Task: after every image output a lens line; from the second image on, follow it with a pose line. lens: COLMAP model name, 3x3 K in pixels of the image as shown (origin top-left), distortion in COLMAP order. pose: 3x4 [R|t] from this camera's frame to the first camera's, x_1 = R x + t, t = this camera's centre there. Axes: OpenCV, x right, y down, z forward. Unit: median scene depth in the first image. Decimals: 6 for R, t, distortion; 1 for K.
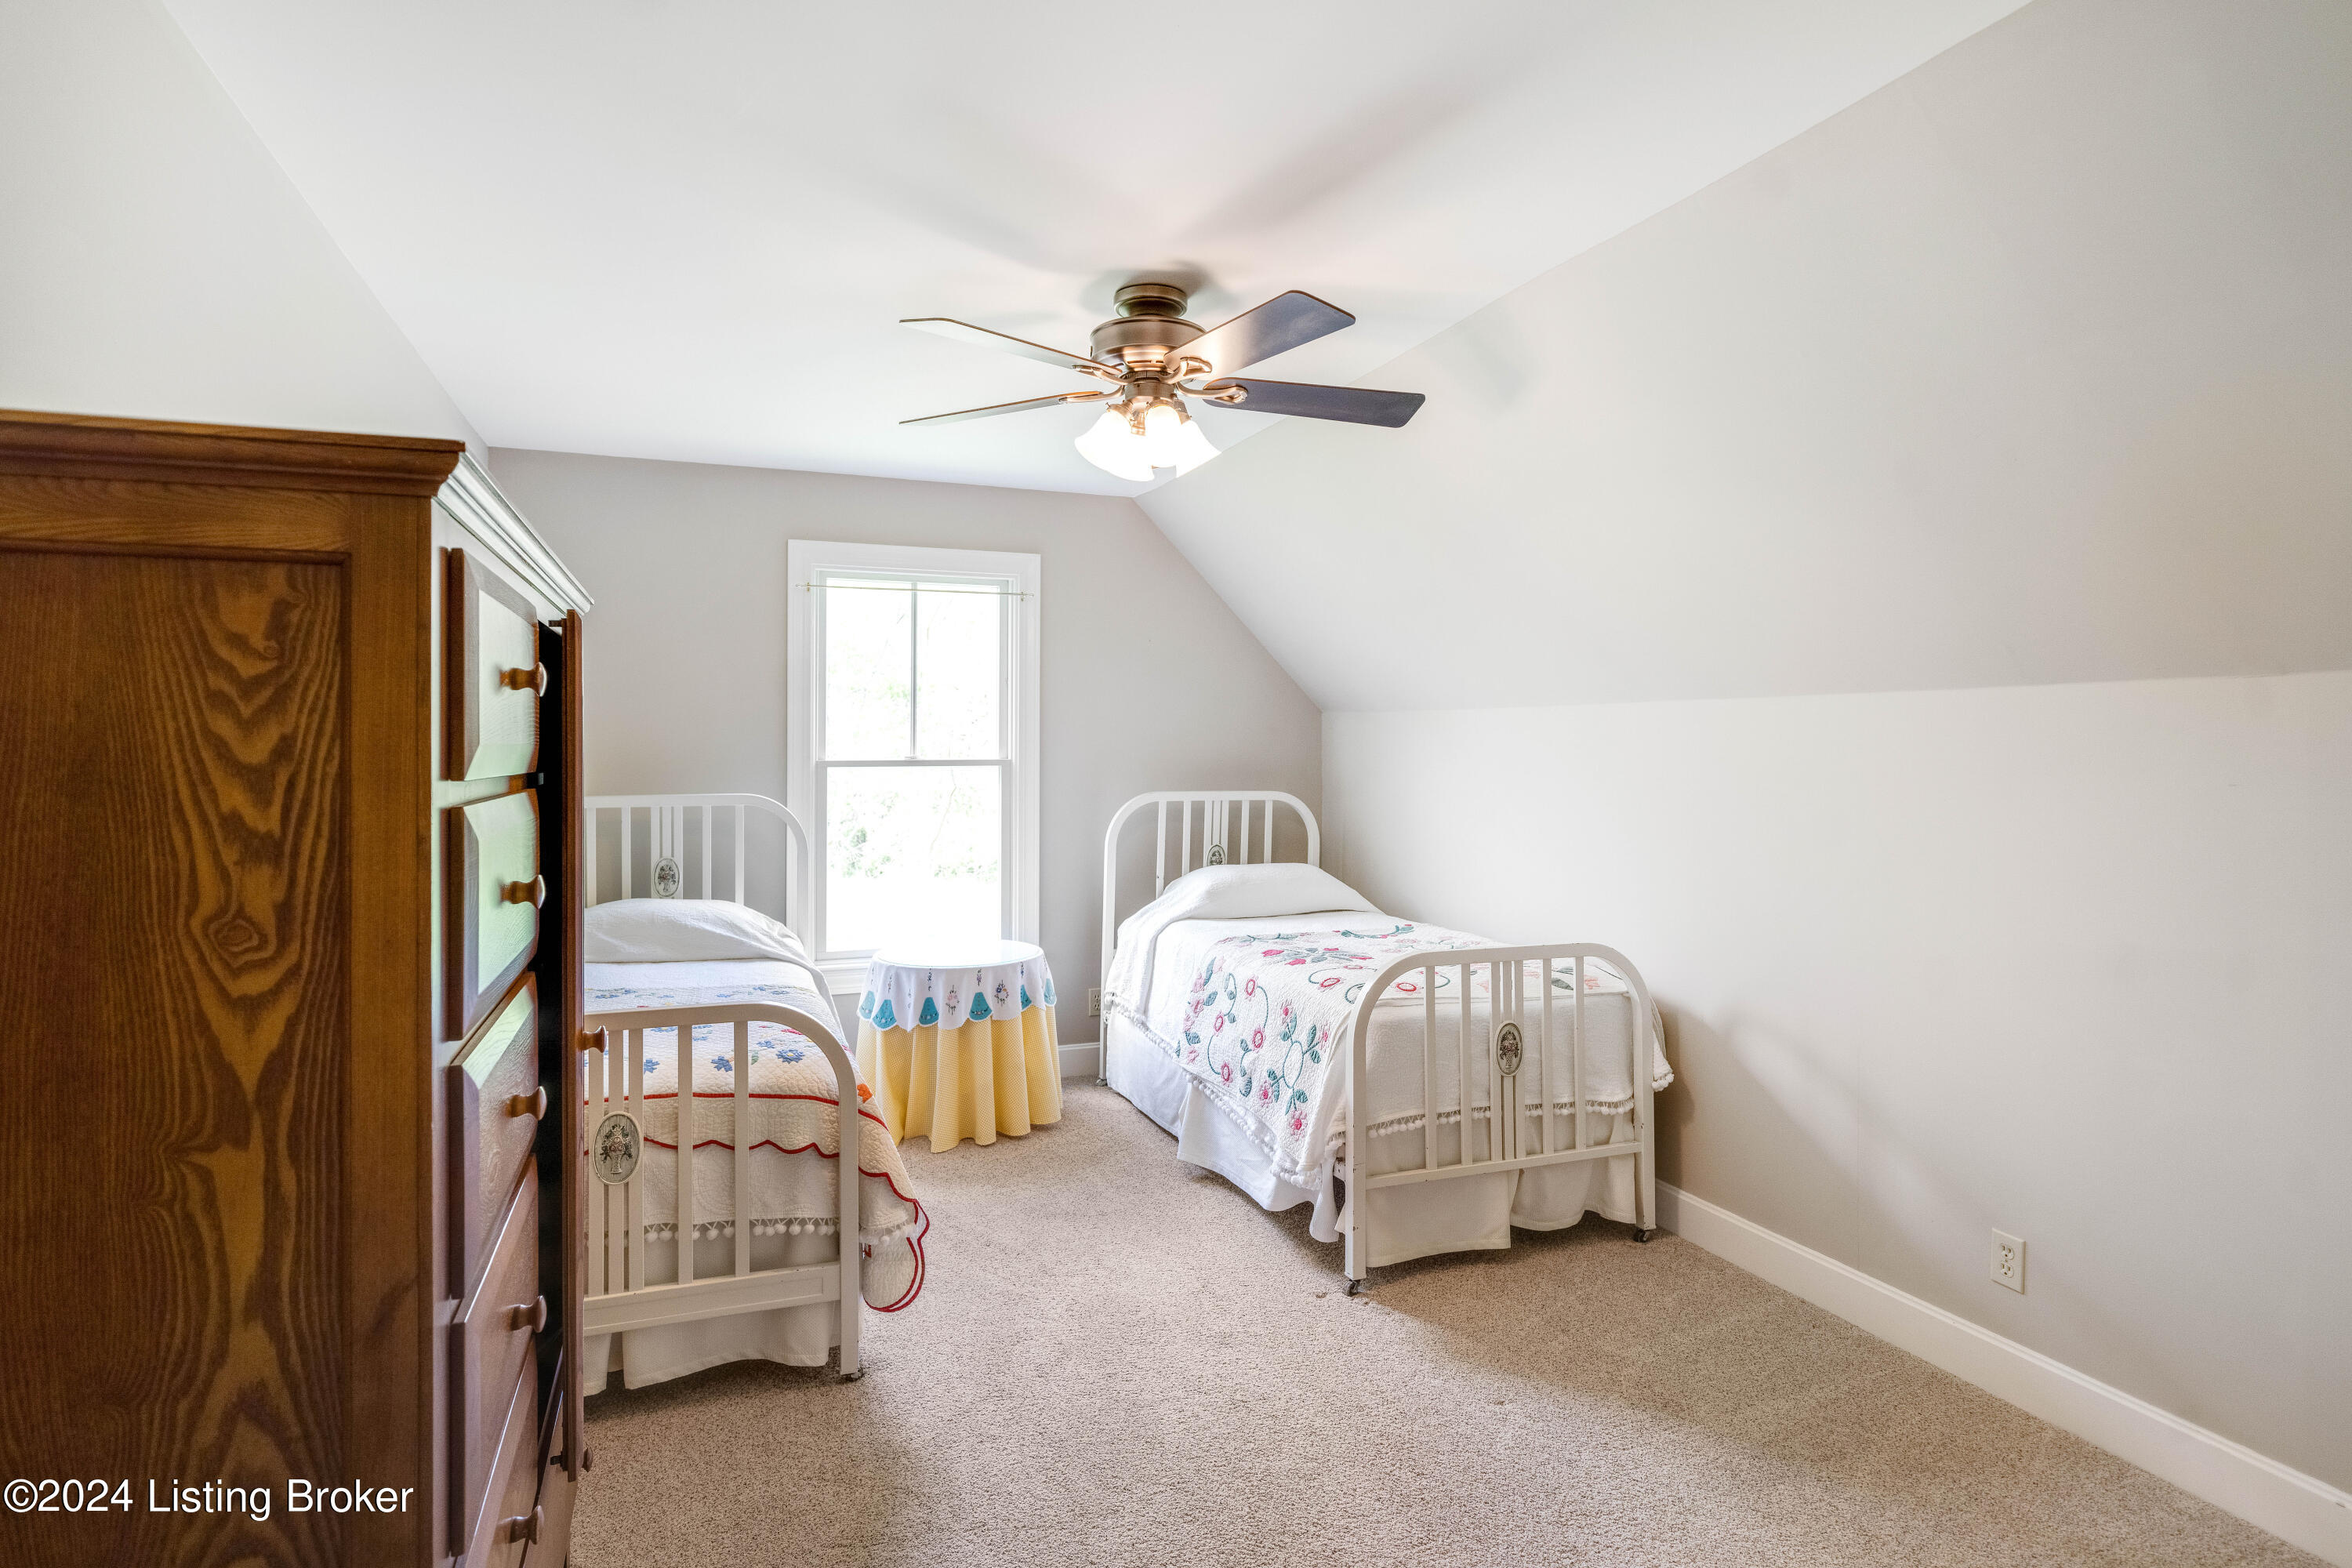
lens RADIAL K [[1205.2, 0, 1167.0], [0, 1205.2, 765.3], [0, 0, 1]] dist [0.000832, 0.001049]
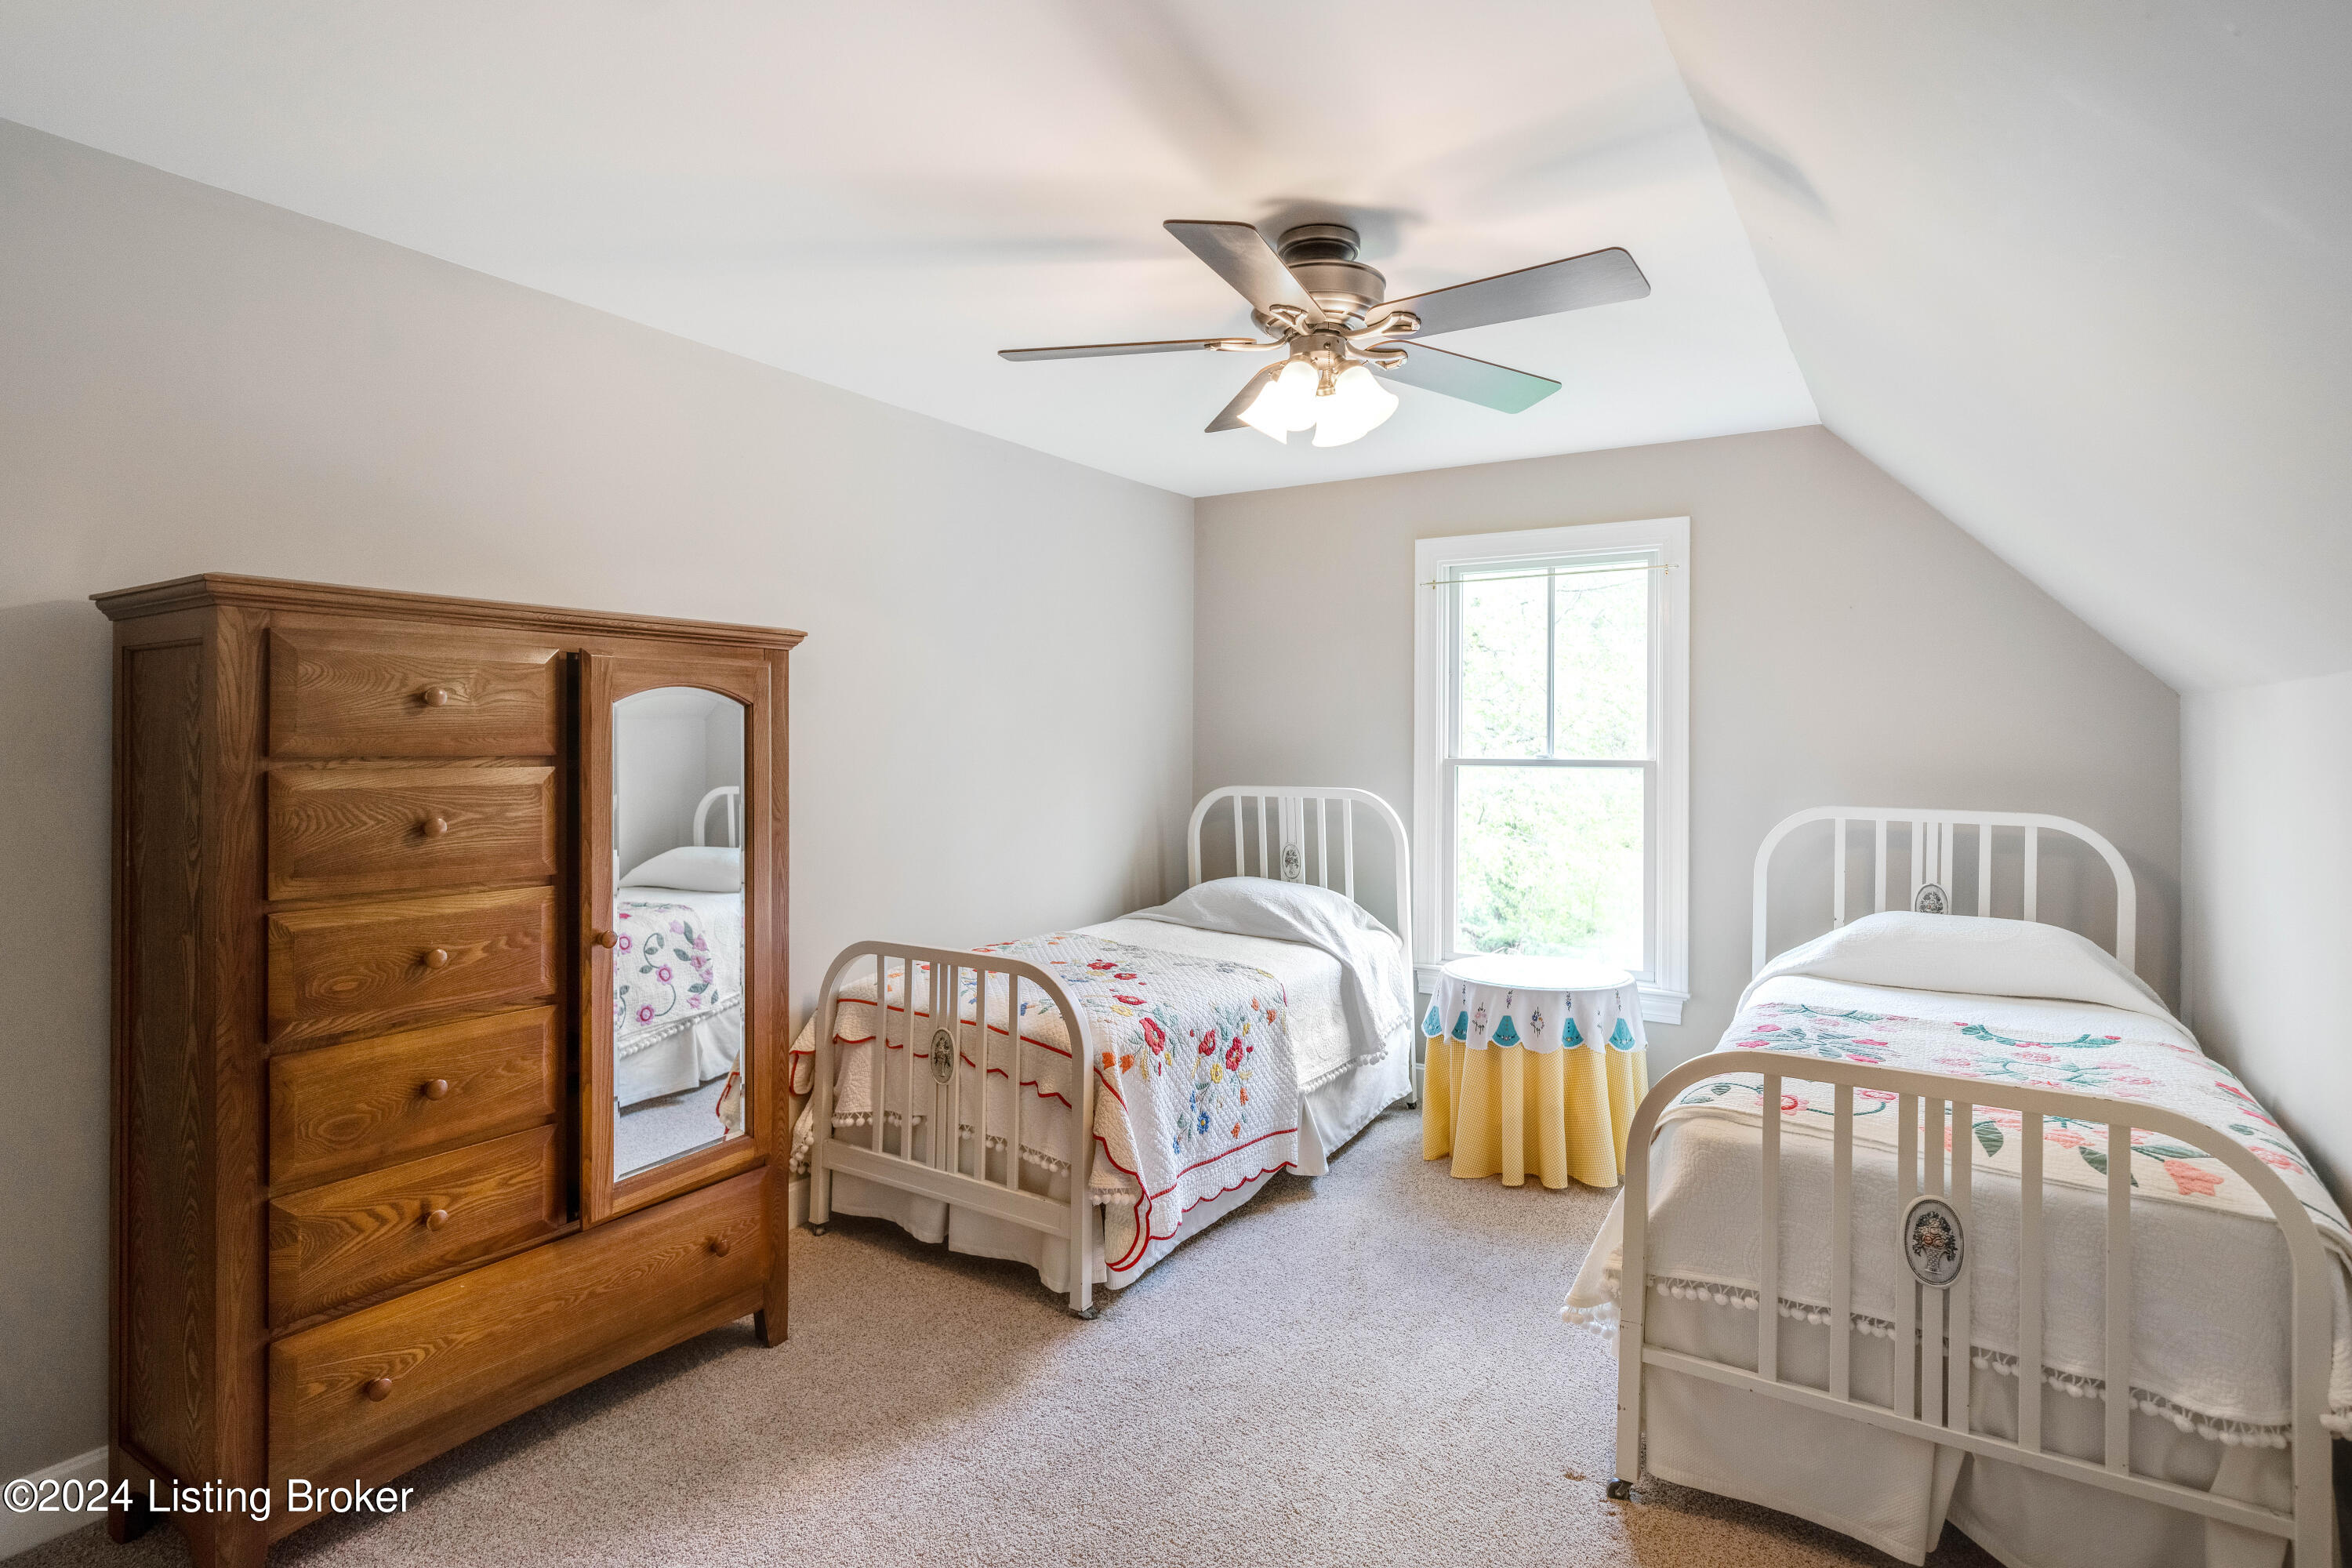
lens RADIAL K [[1205.2, 0, 1169.1], [0, 1205.2, 766.3], [0, 0, 1]] dist [0.000832, 0.001049]
pose [[0.606314, 0.019802, -0.794979, 0.406982], [-0.019307, 0.999762, 0.010179, -0.003608], [0.794991, 0.009177, 0.606552, 0.245252]]
